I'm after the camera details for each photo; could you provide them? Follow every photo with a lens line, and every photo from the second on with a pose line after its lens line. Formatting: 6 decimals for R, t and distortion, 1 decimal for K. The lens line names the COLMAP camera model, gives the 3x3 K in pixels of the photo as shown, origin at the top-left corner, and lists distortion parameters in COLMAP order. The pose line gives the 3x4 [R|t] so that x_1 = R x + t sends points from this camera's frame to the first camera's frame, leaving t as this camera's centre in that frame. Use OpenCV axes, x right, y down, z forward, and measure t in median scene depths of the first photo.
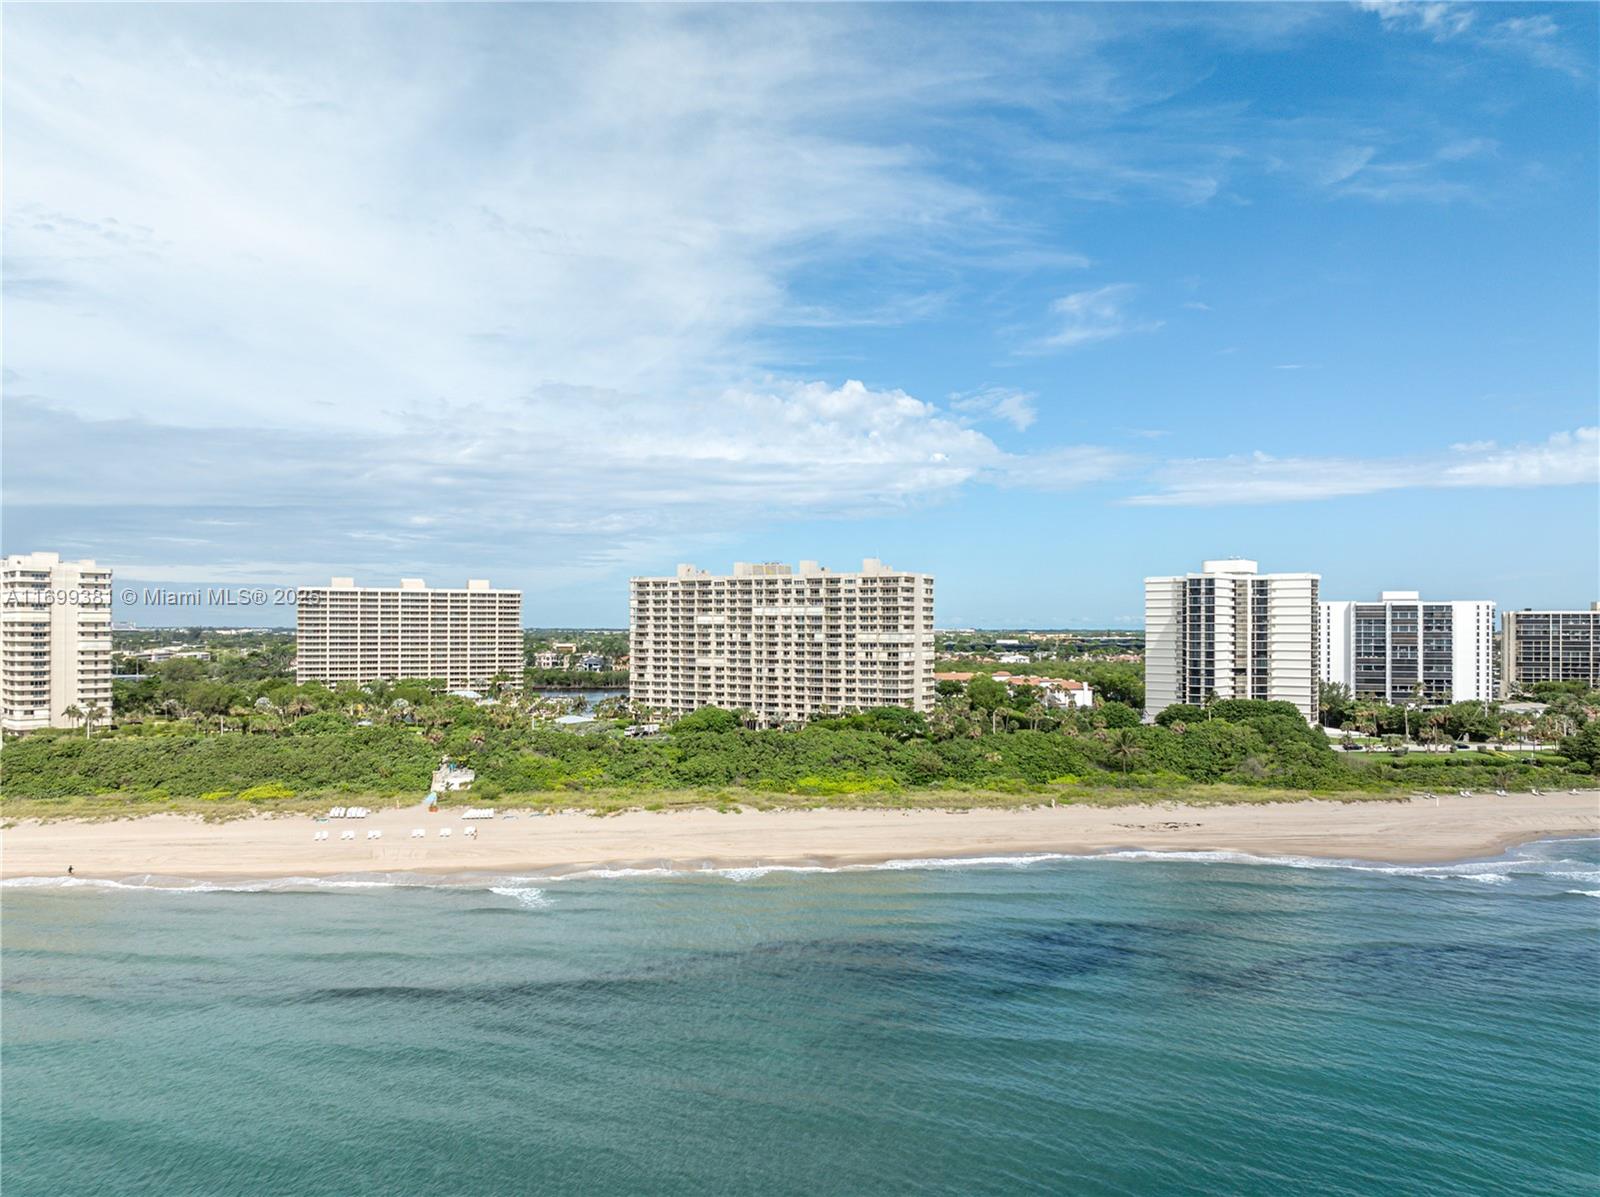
lens RADIAL K [[1153.0, 0, 800.0], [0, 1153.0, 598.5], [0, 0, 1]] dist [-0.022967, 0.003398]
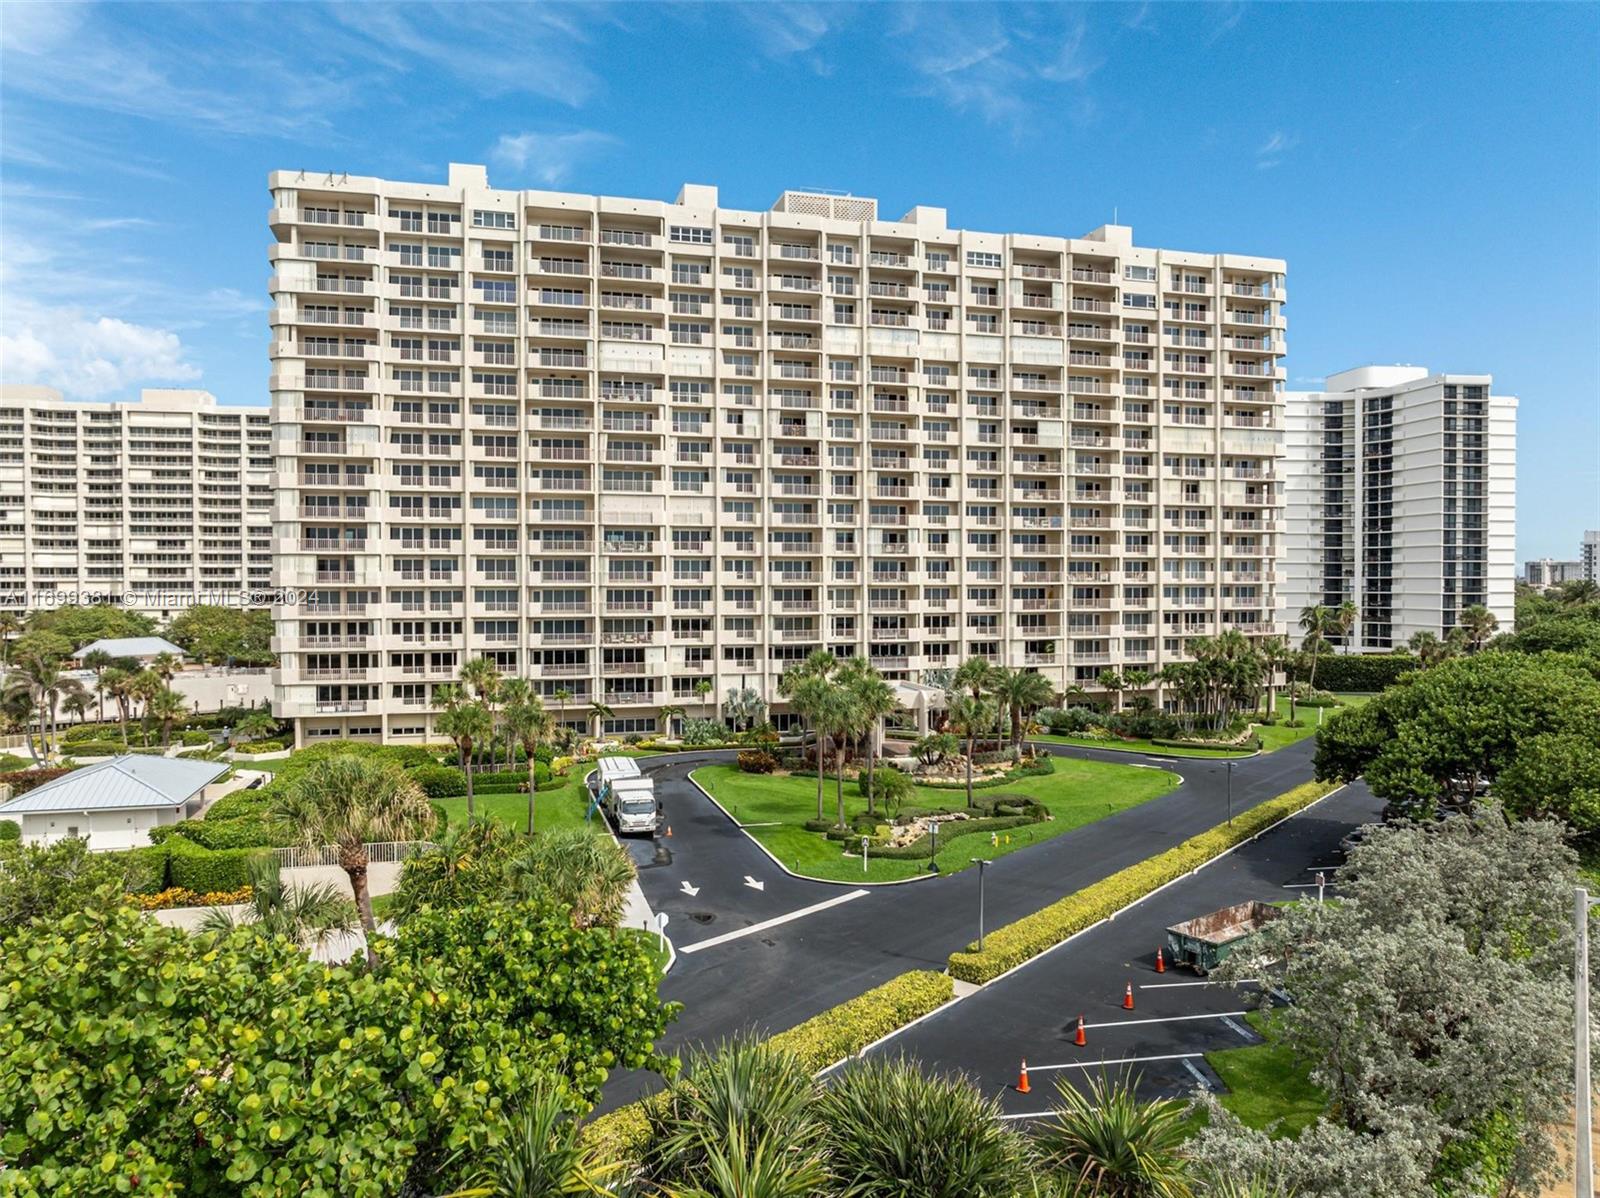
lens RADIAL K [[1153.0, 0, 800.0], [0, 1153.0, 599.0], [0, 0, 1]] dist [-0.022967, 0.003398]
pose [[0.722909, -0.014653, 0.690788, -0.251909], [-0.012784, 0.999320, 0.034576, 0.067965], [-0.690825, -0.033826, 0.722231, 0.792092]]
